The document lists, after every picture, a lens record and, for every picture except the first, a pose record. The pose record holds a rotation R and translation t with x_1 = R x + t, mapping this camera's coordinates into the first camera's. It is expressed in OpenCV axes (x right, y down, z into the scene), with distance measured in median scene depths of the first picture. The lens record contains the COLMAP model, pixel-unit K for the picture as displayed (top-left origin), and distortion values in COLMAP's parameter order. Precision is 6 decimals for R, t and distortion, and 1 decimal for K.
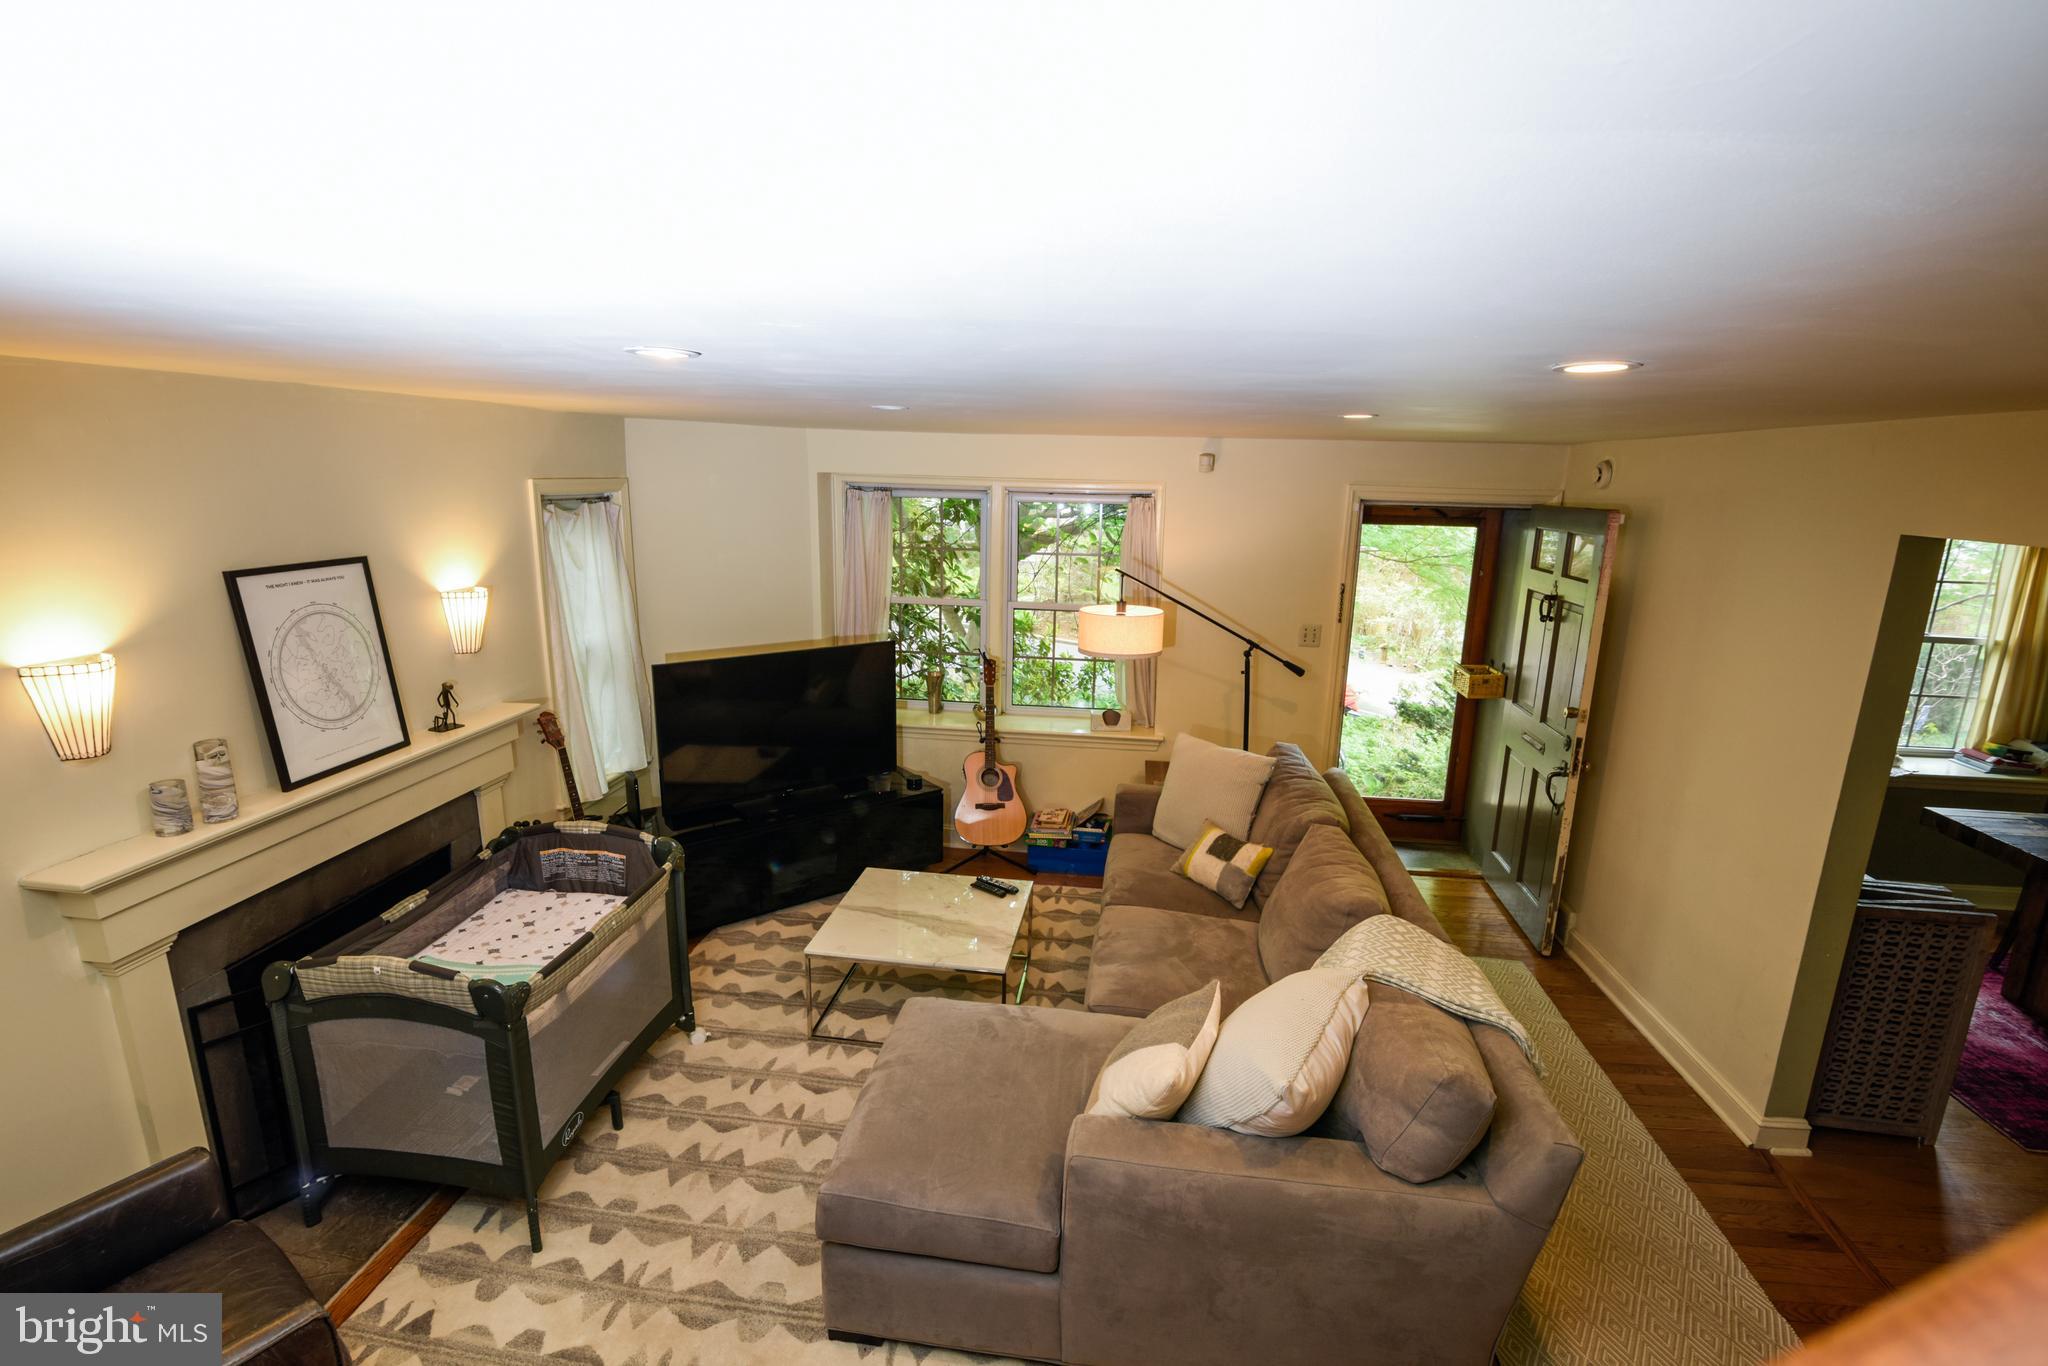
lens RADIAL K [[963.5, 0, 1018.8], [0, 963.5, 682.1], [0, 0, 1]] dist [-0.018798, -0.000061]
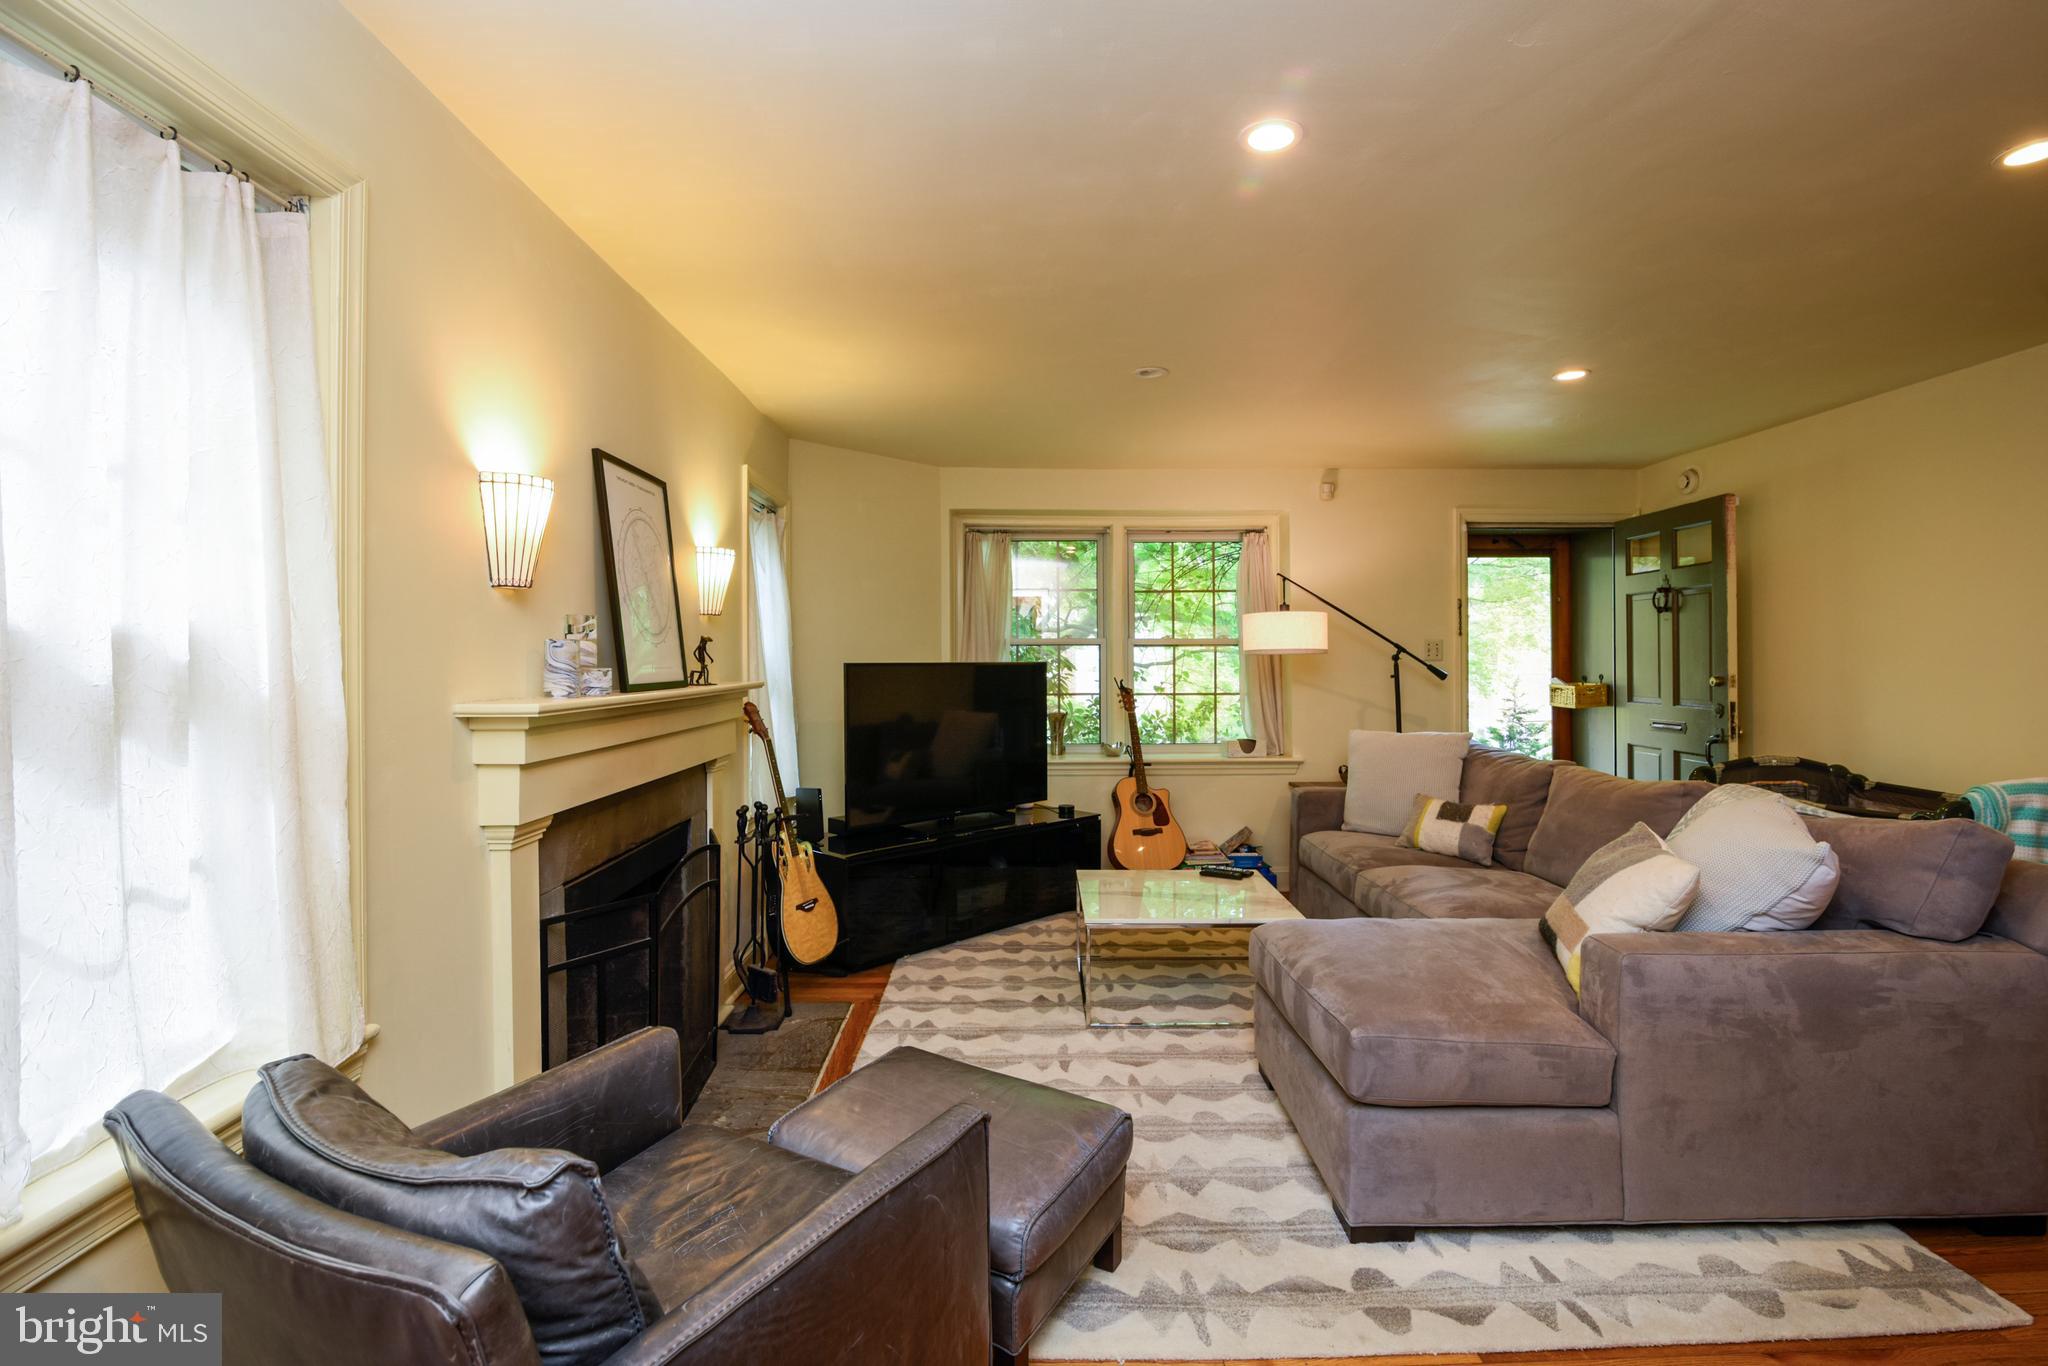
lens RADIAL K [[963.5, 0, 1016.4], [0, 963.5, 645.0], [0, 0, 1]] dist [-0.018798, -0.000061]
pose [[0.990951, -0.019478, 0.132806, -0.376901], [0.050491, 0.970838, -0.234359, 0.219244], [-0.124369, 0.238944, 0.963036, 0.048777]]
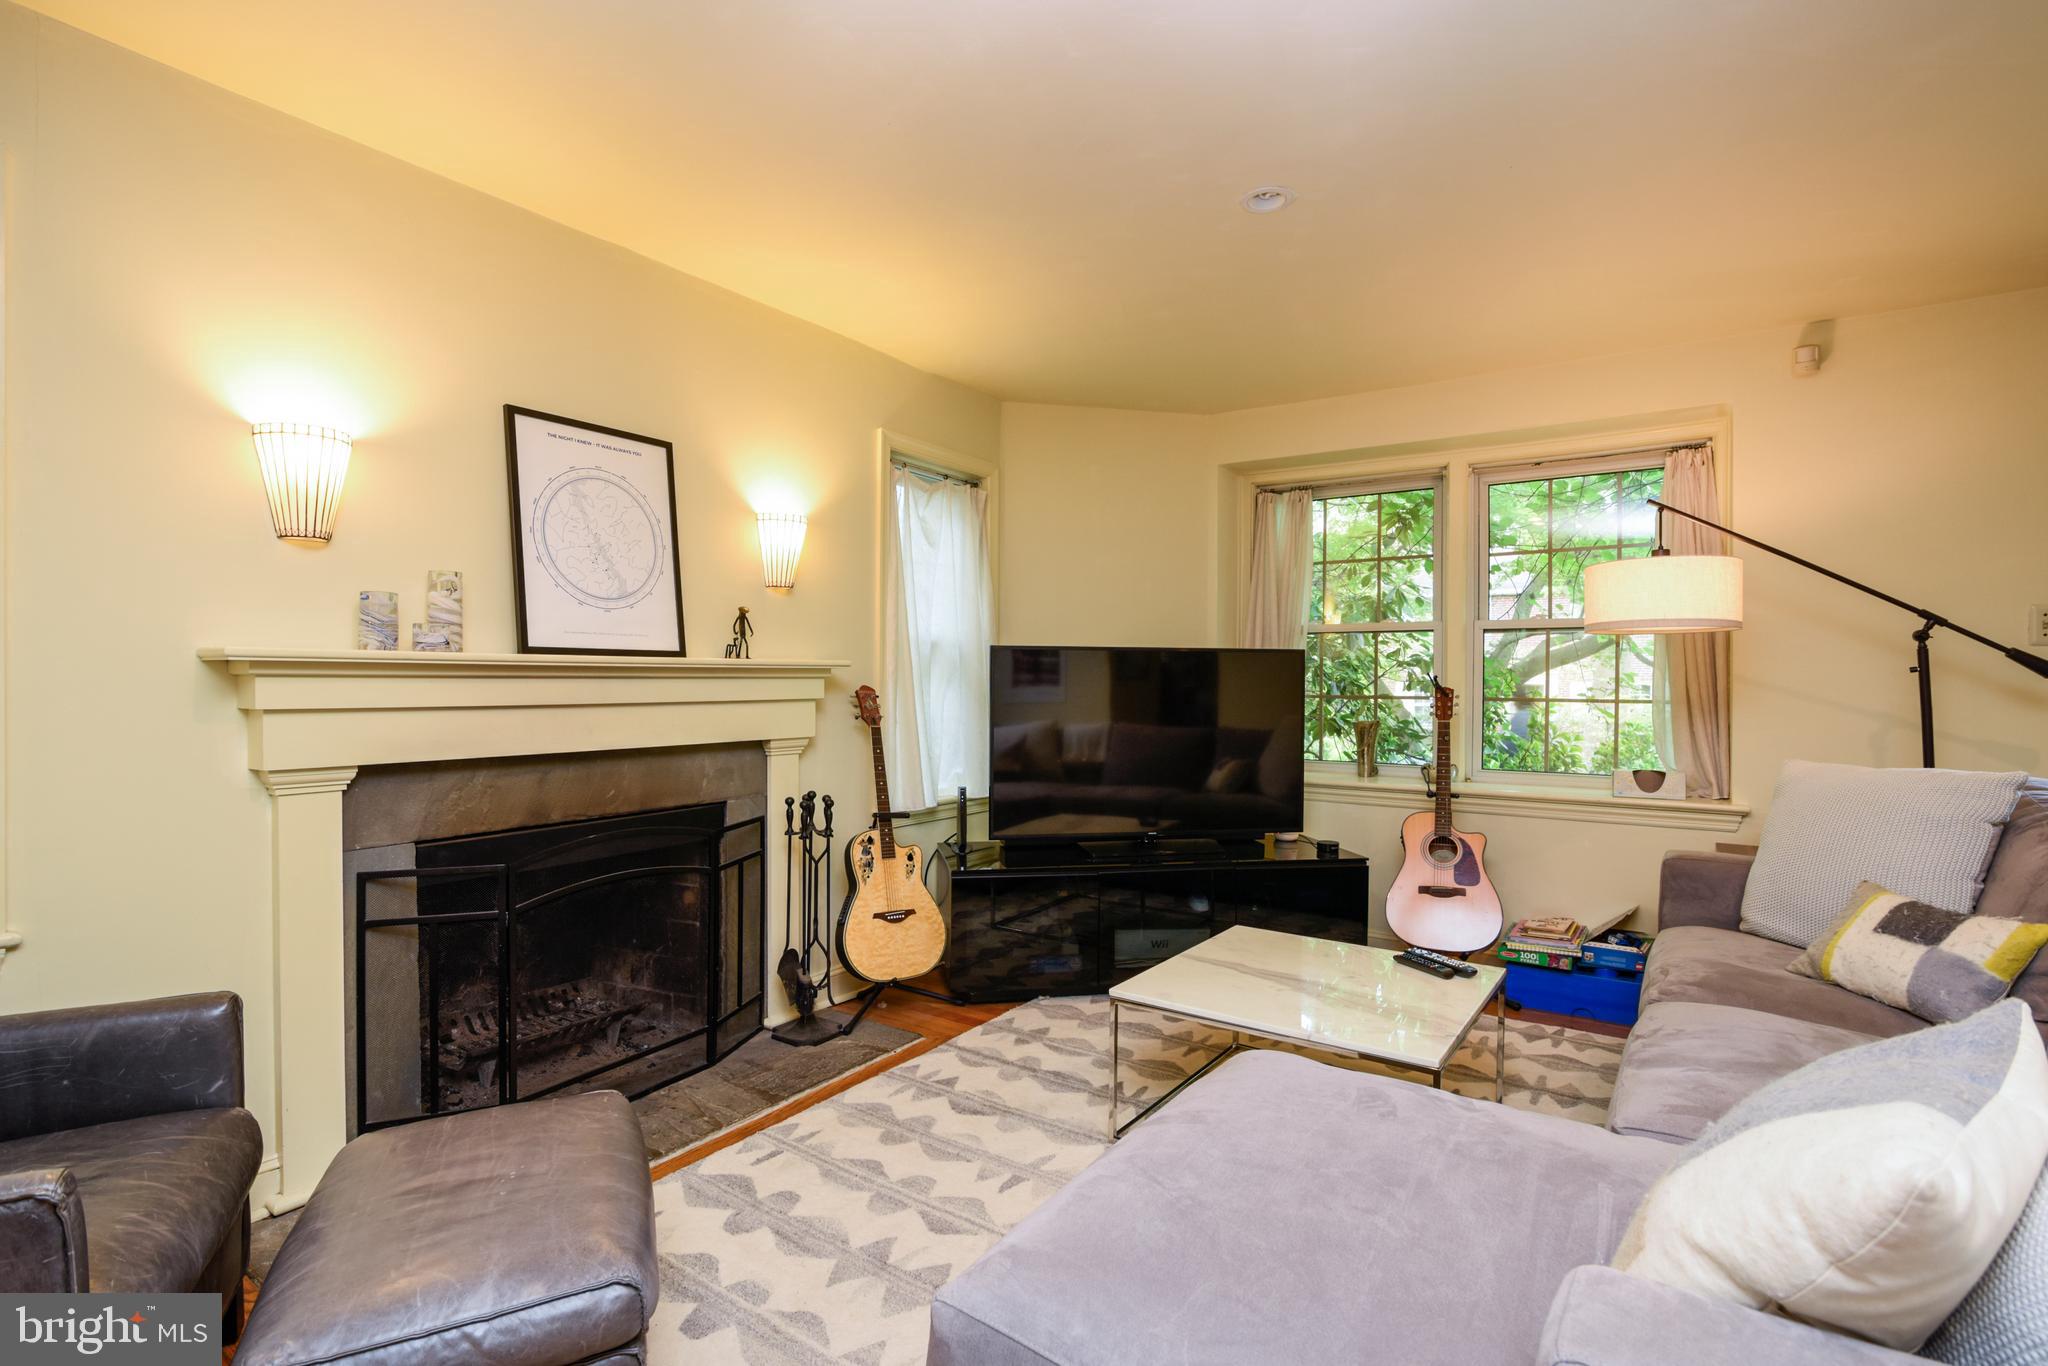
lens RADIAL K [[963.5, 0, 1014.8], [0, 963.5, 680.5], [0, 0, 1]] dist [-0.018798, -0.000061]
pose [[0.885659, -0.011213, -0.464201, 0.024696], [-0.095716, 0.973829, -0.206143, 0.199530], [0.454364, 0.227004, 0.861407, 0.331508]]
